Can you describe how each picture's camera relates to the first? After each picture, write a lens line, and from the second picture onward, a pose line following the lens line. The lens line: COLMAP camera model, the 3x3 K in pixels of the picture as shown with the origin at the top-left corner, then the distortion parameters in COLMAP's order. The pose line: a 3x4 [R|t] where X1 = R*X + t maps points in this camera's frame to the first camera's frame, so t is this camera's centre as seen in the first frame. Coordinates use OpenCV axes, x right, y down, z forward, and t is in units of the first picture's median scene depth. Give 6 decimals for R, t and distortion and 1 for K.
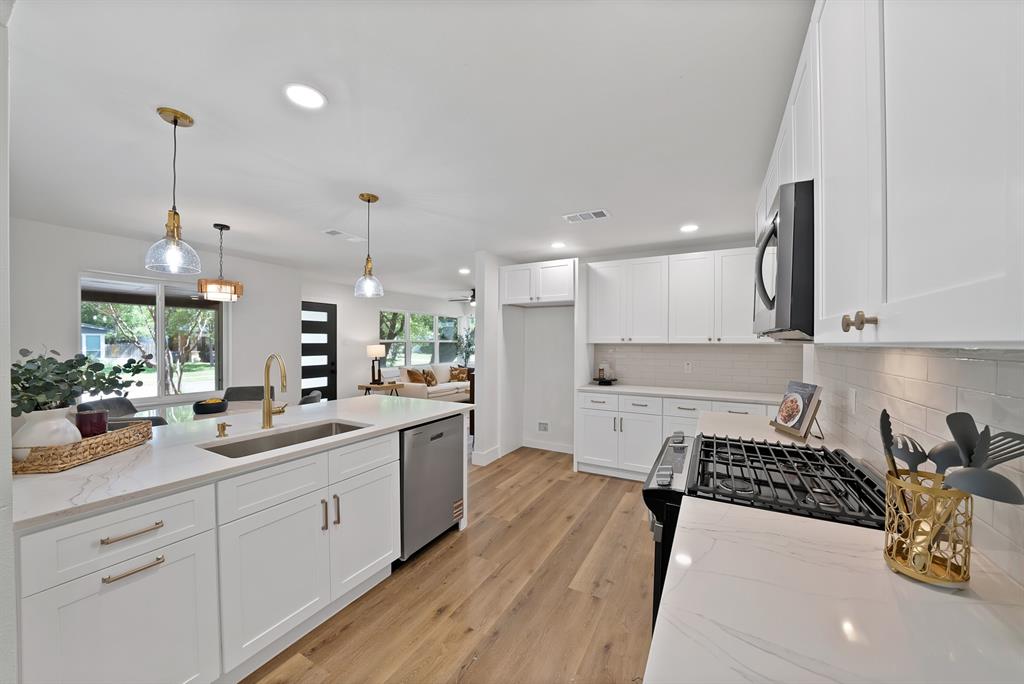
lens RADIAL K [[367.8, 0, 507.2], [0, 367.8, 341.9], [0, 0, 1]] dist [-0.025965, 0.002560]
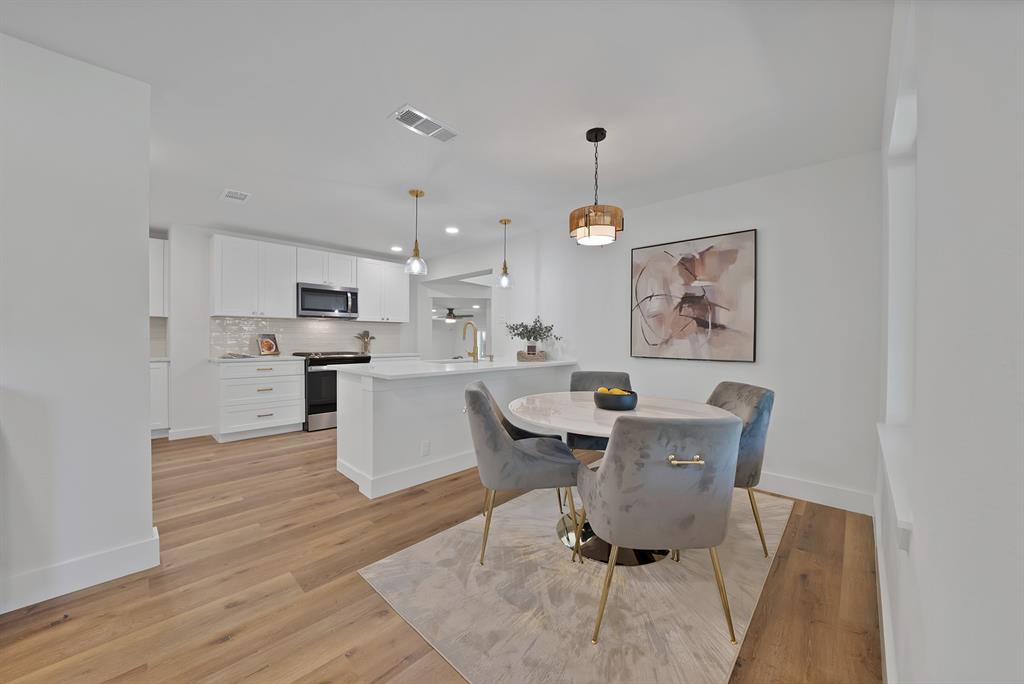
lens RADIAL K [[367.8, 0, 521.1], [0, 367.8, 342.2], [0, 0, 1]] dist [-0.025965, 0.002560]
pose [[-0.975158, -0.011770, 0.221196, -0.968565], [-0.008921, 0.999864, 0.013876, 0.082731], [-0.221330, 0.011558, -0.975131, 2.076163]]
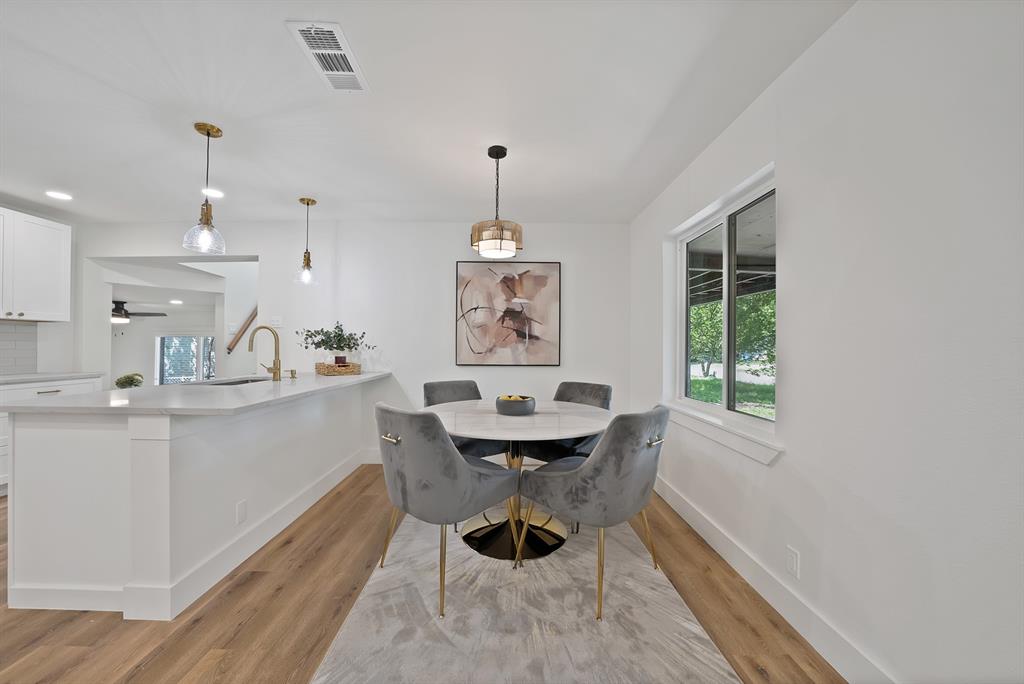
lens RADIAL K [[367.8, 0, 512.0], [0, 367.8, 346.0], [0, 0, 1]] dist [-0.025965, 0.002560]
pose [[-0.859599, -0.006589, -0.510926, -0.540266], [-0.006996, 0.999975, -0.001124, 0.078665], [0.510921, 0.002609, -0.859624, 1.982628]]
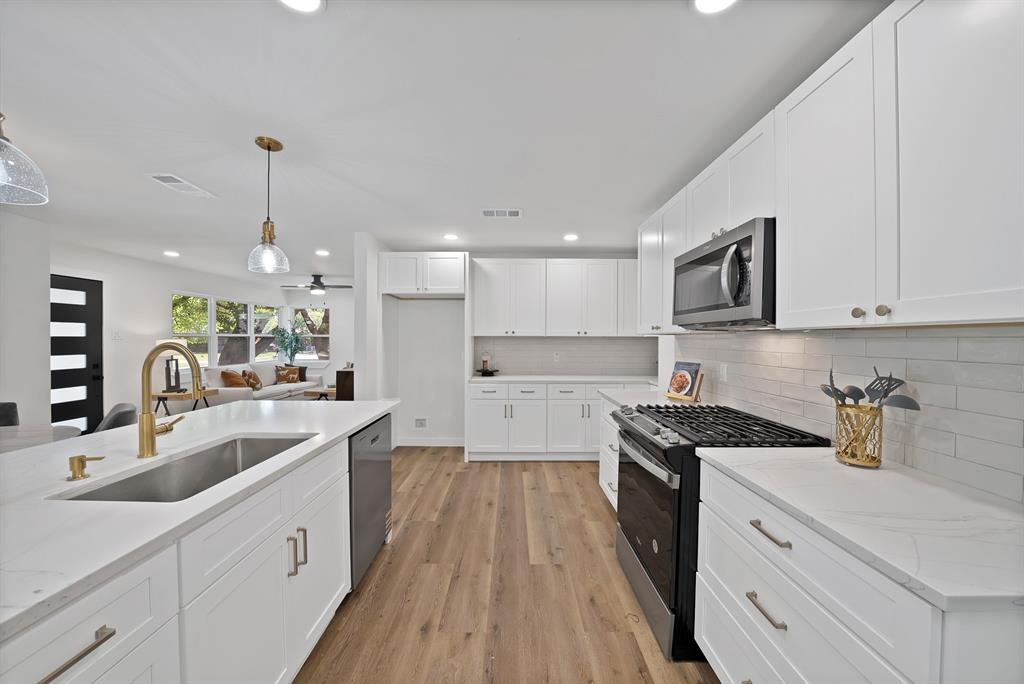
lens RADIAL K [[367.8, 0, 504.9], [0, 367.8, 340.1], [0, 0, 1]] dist [-0.025965, 0.002560]
pose [[0.876237, -0.001439, 0.481879, -0.310197], [-0.000504, 0.999992, 0.003902, 0.016642], [-0.481881, -0.003662, 0.876229, 0.086522]]
